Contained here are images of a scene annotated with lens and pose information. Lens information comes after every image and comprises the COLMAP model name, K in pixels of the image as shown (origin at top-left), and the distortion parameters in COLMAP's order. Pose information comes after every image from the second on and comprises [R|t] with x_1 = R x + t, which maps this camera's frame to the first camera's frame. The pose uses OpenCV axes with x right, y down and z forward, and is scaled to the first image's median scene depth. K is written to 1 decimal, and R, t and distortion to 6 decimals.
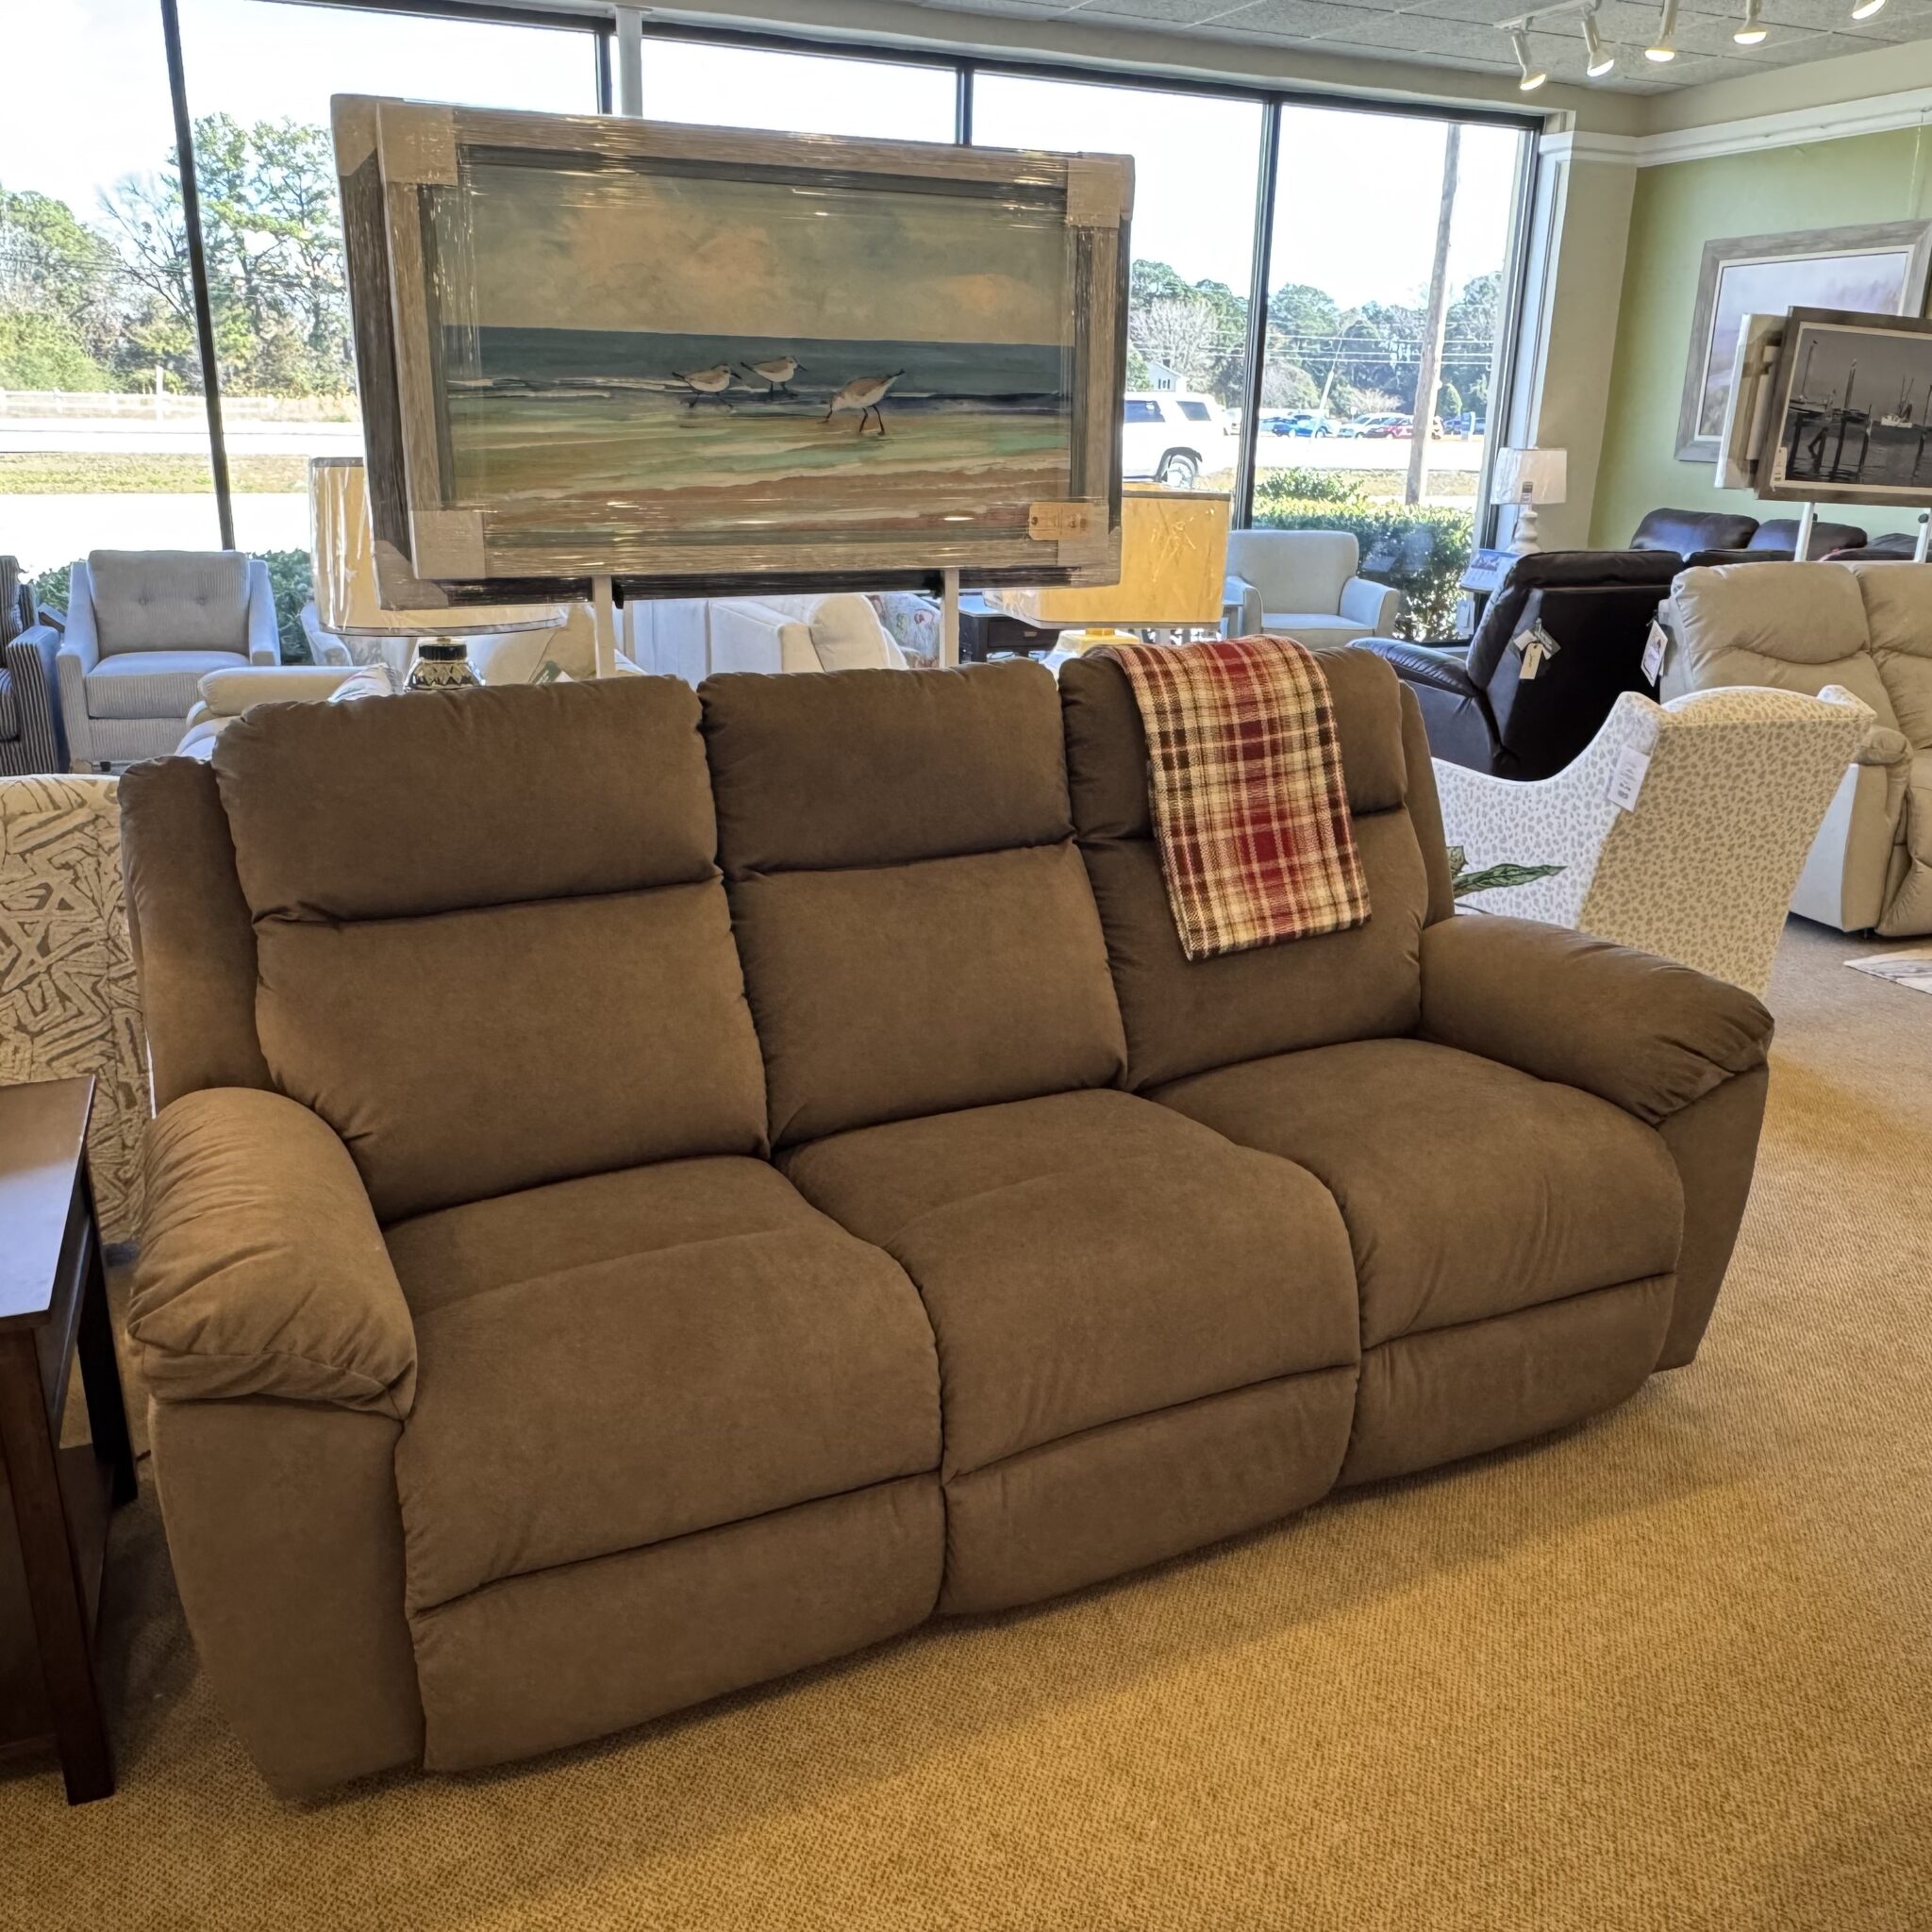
lens RADIAL K [[1713.9, 0, 960.3], [0, 1713.9, 963.2], [0, 0, 1]] dist [-0.003981, -0.001477]
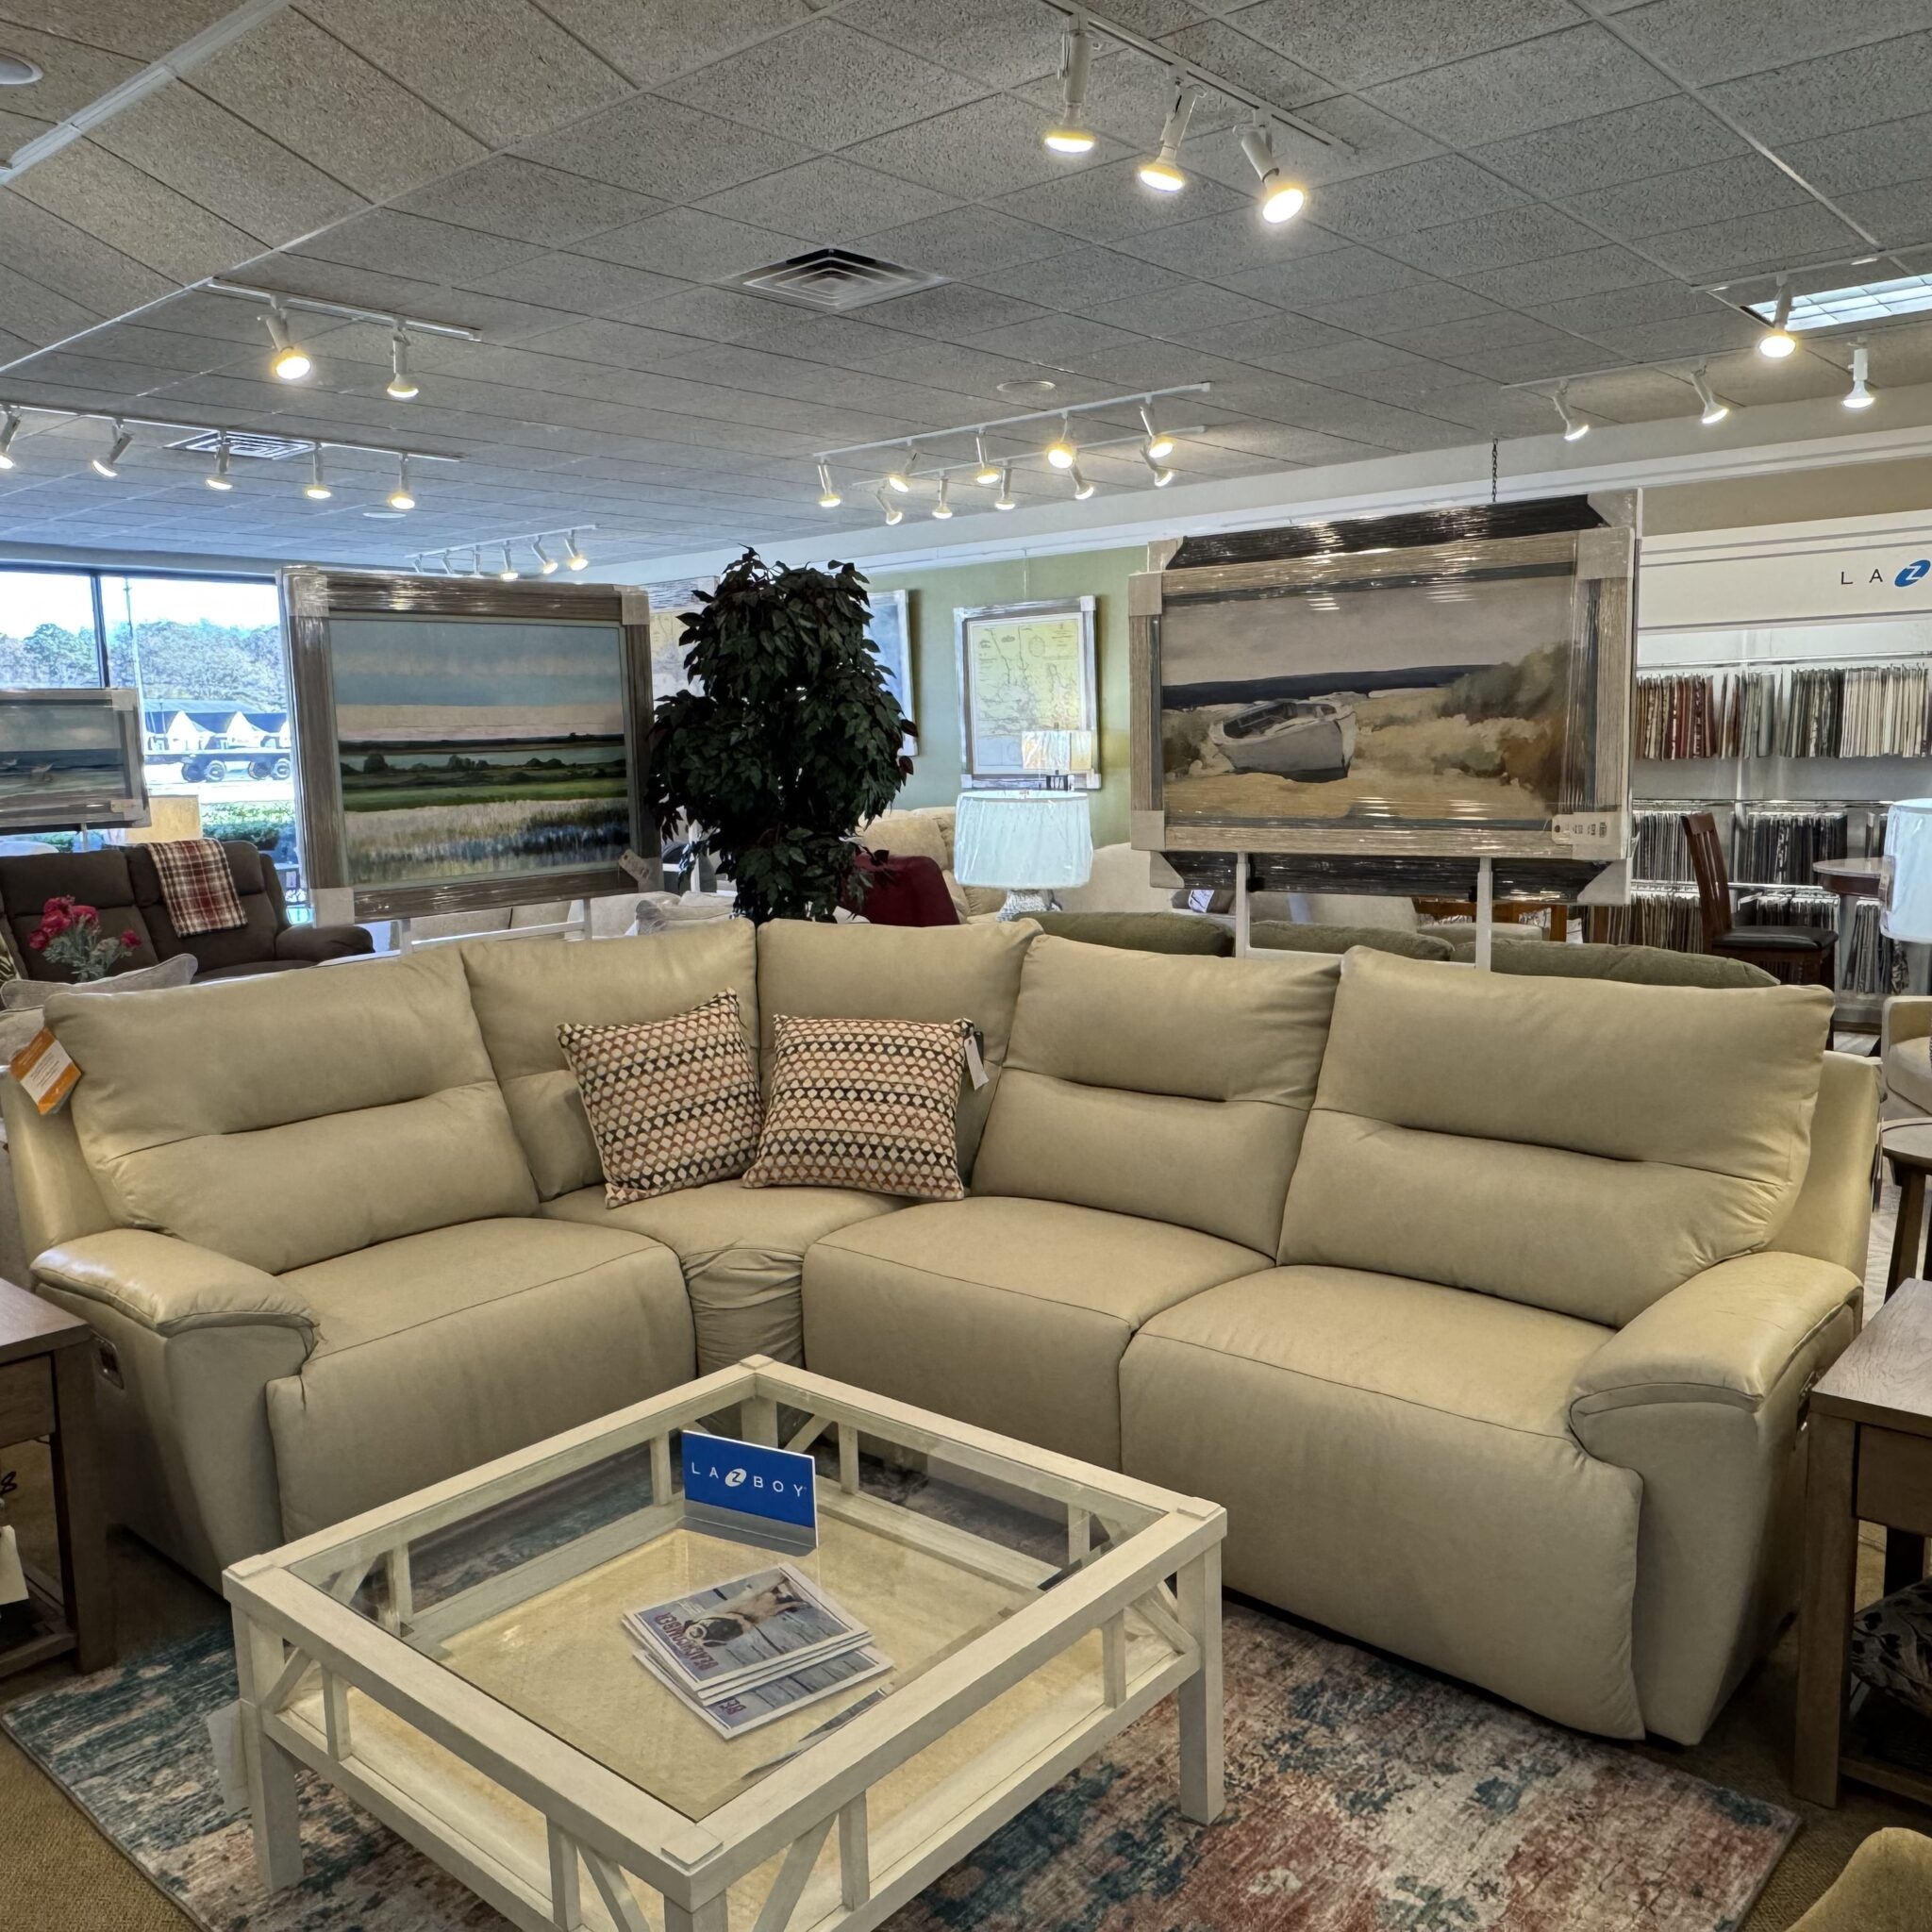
lens RADIAL K [[1647.3, 0, 967.2], [0, 1647.3, 975.2], [0, 0, 1]] dist [0.008836, 0.005946]
pose [[0.917101, -0.100618, 0.385748, 0.274701], [0.166230, 0.976008, -0.140625, 0.701216], [-0.362344, 0.193090, 0.911824, -2.164168]]
